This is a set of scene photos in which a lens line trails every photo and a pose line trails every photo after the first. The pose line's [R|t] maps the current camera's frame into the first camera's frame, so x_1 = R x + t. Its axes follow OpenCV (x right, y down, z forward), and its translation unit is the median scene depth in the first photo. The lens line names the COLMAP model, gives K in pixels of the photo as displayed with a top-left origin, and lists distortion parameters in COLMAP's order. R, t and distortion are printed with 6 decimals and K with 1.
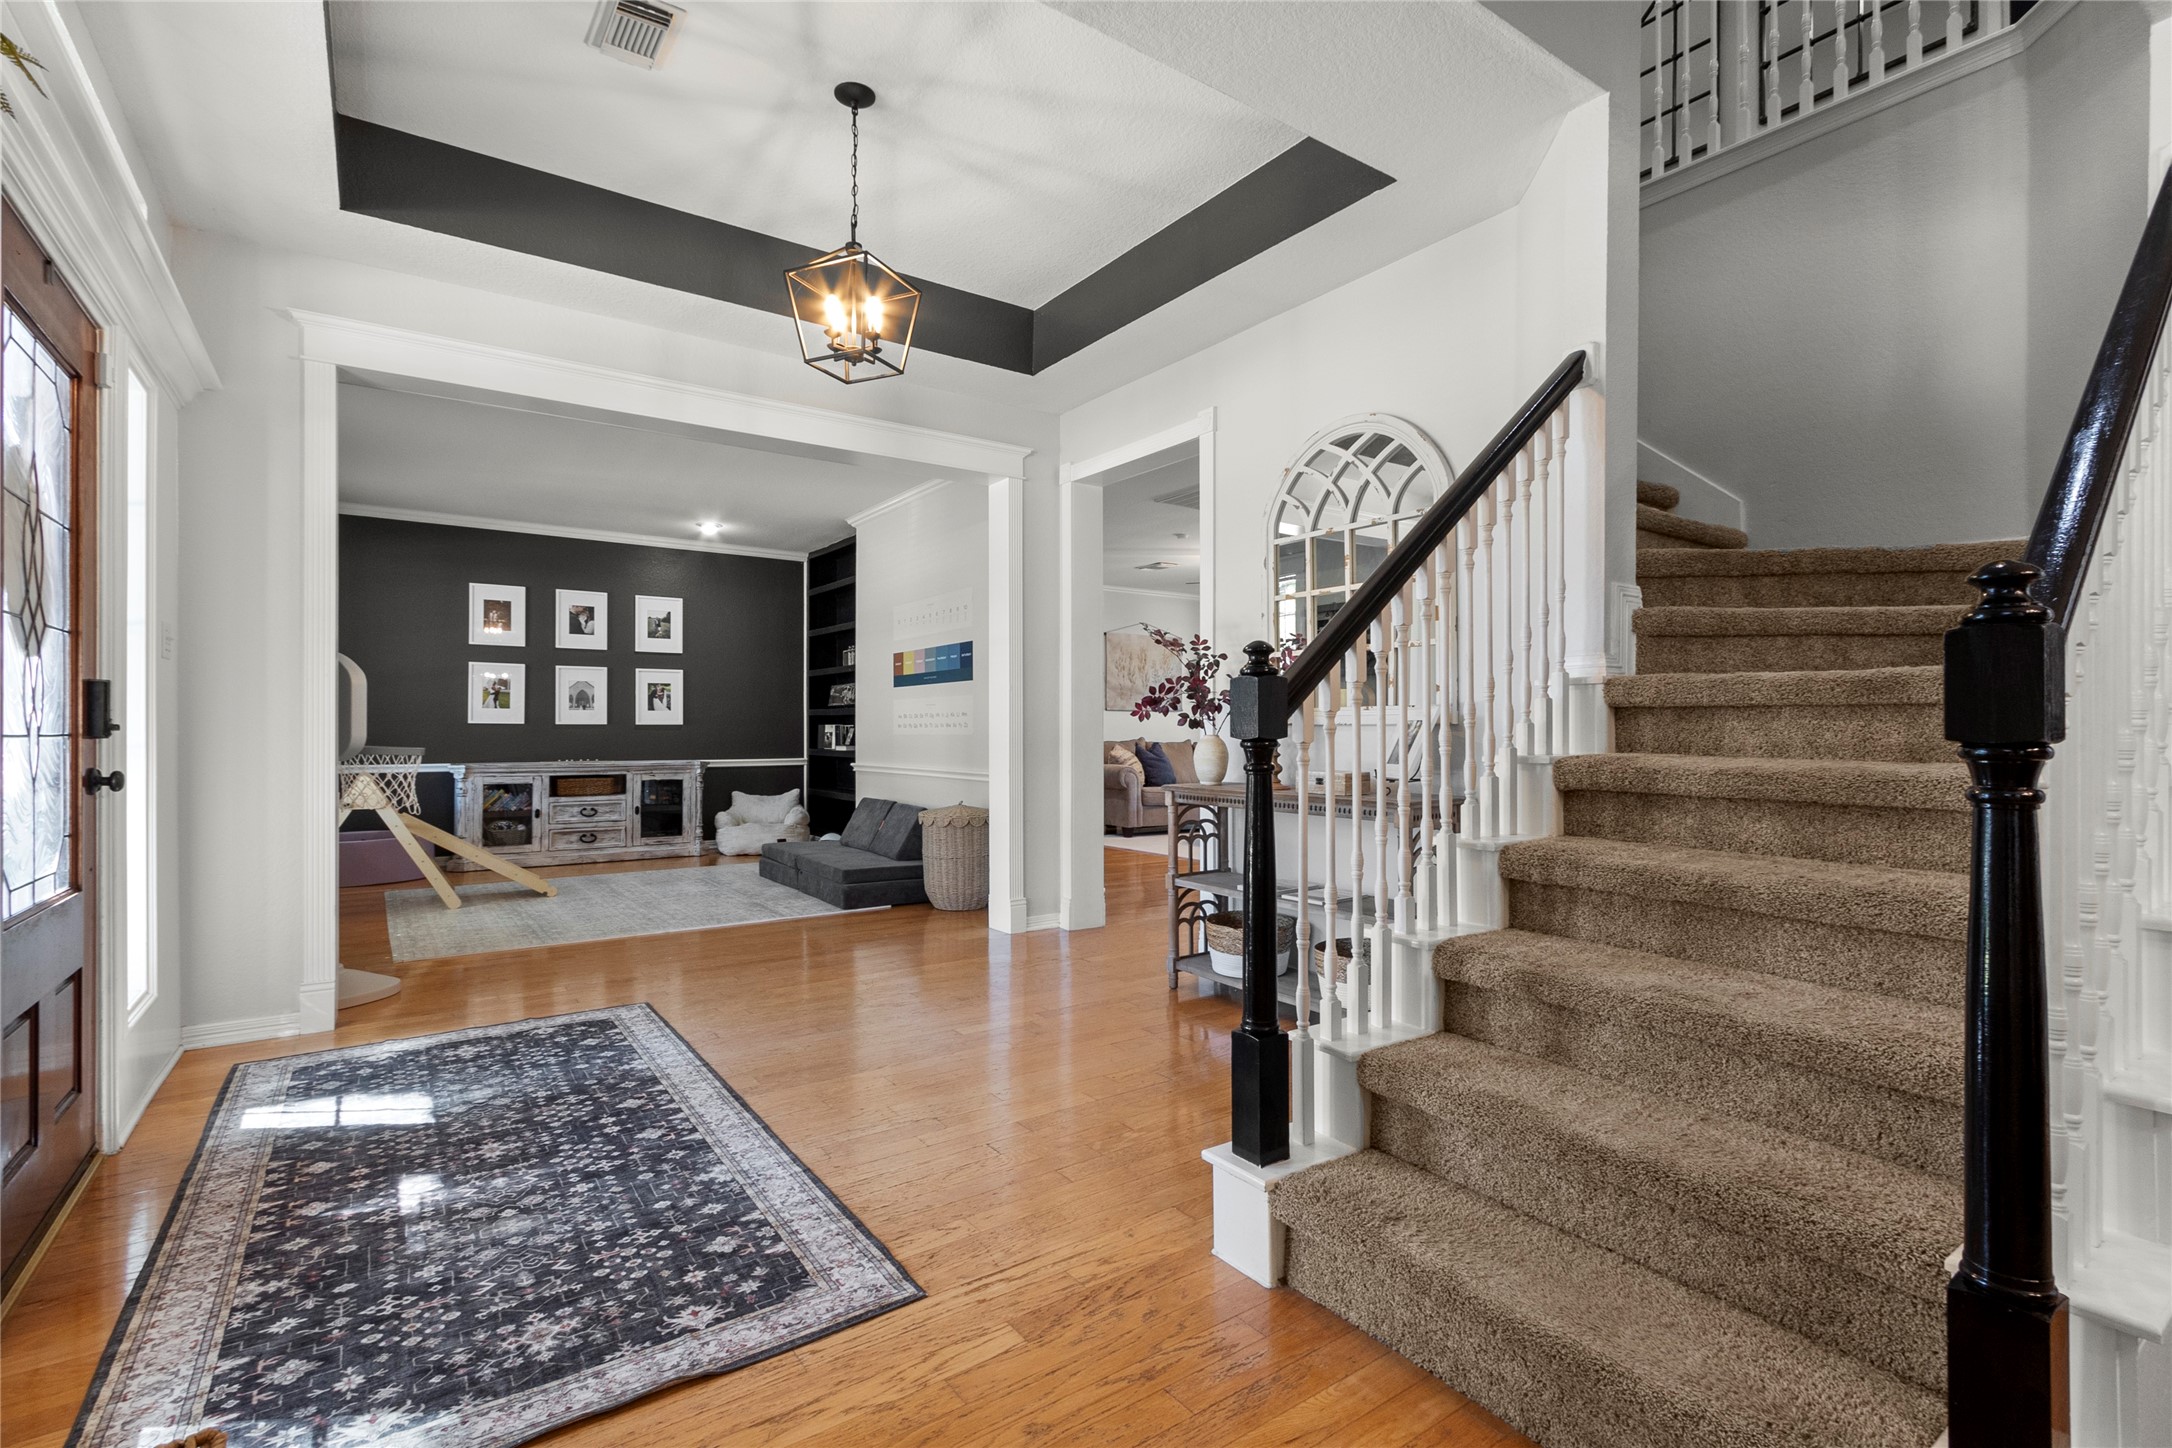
lens RADIAL K [[993.0, 0, 1093.8], [0, 993.0, 723.7], [0, 0, 1]] dist [-0.000407, 0.000803]
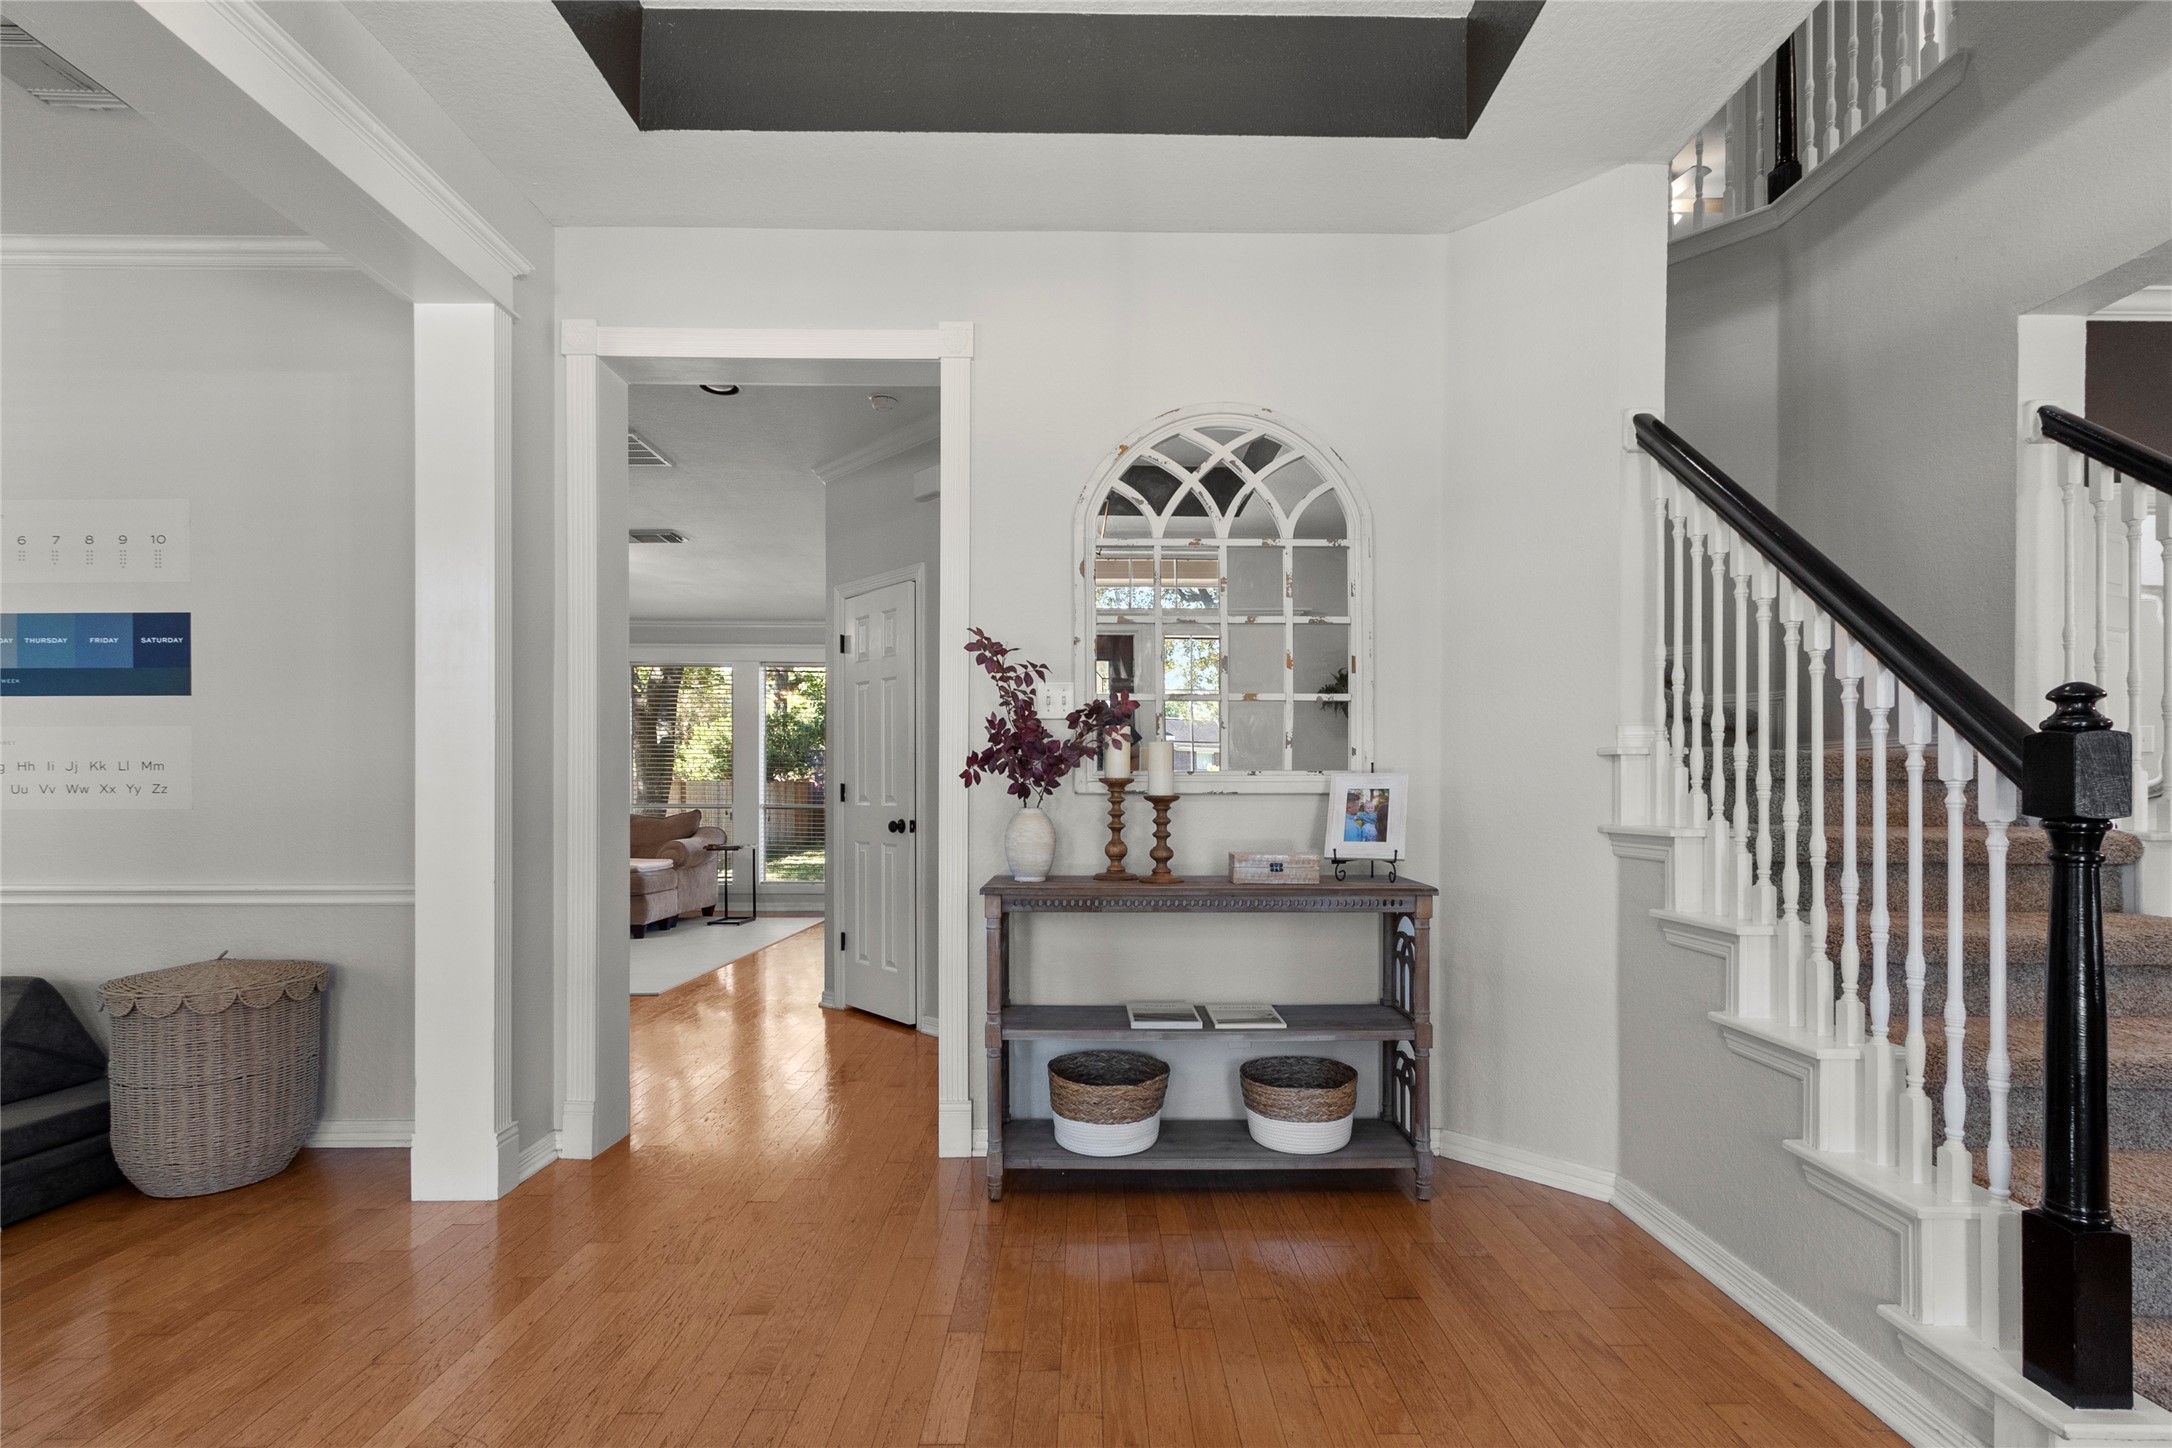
lens RADIAL K [[993.0, 0, 1091.5], [0, 993.0, 780.3], [0, 0, 1]] dist [-0.000407, 0.000803]
pose [[0.571985, 0.010828, 0.820193, -0.260650], [-0.005573, 0.999941, -0.009314, -0.000744], [-0.820245, 0.000757, 0.572011, 0.368152]]
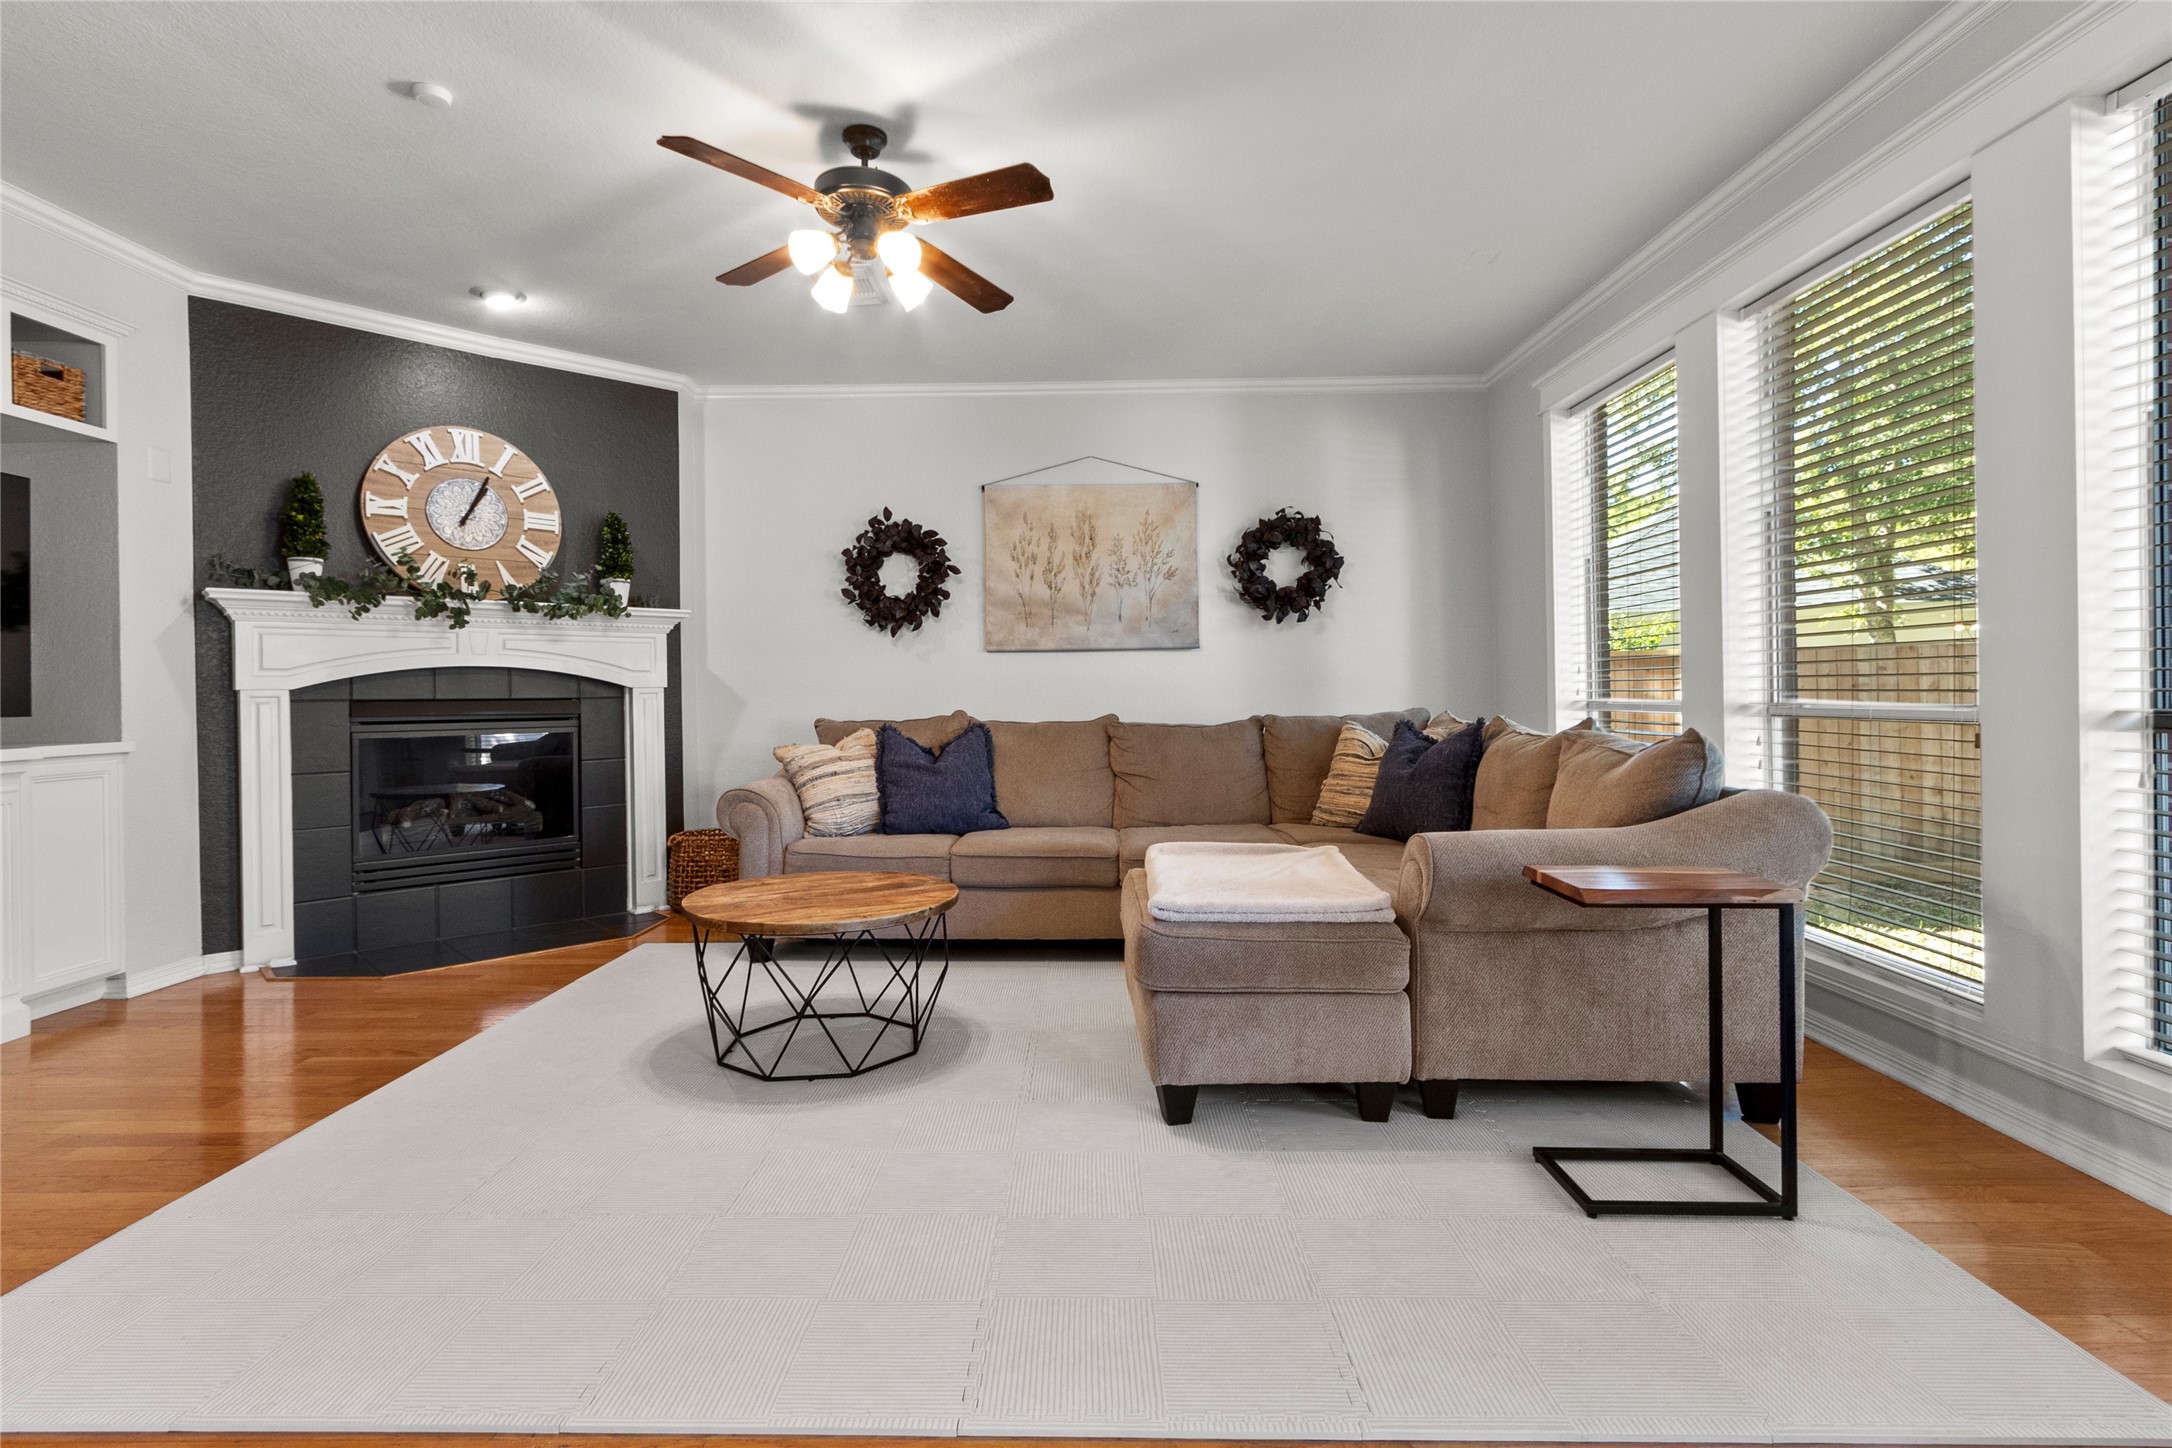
lens RADIAL K [[1036.7, 0, 1080.0], [0, 1036.7, 697.4], [0, 0, 1]] dist [0.002019, 0.000179]
pose [[0.806598, -0.012328, -0.590971, 0.593831], [0.018704, 0.999814, 0.004672, 0.011087], [0.590804, -0.014822, 0.806679, 1.121073]]
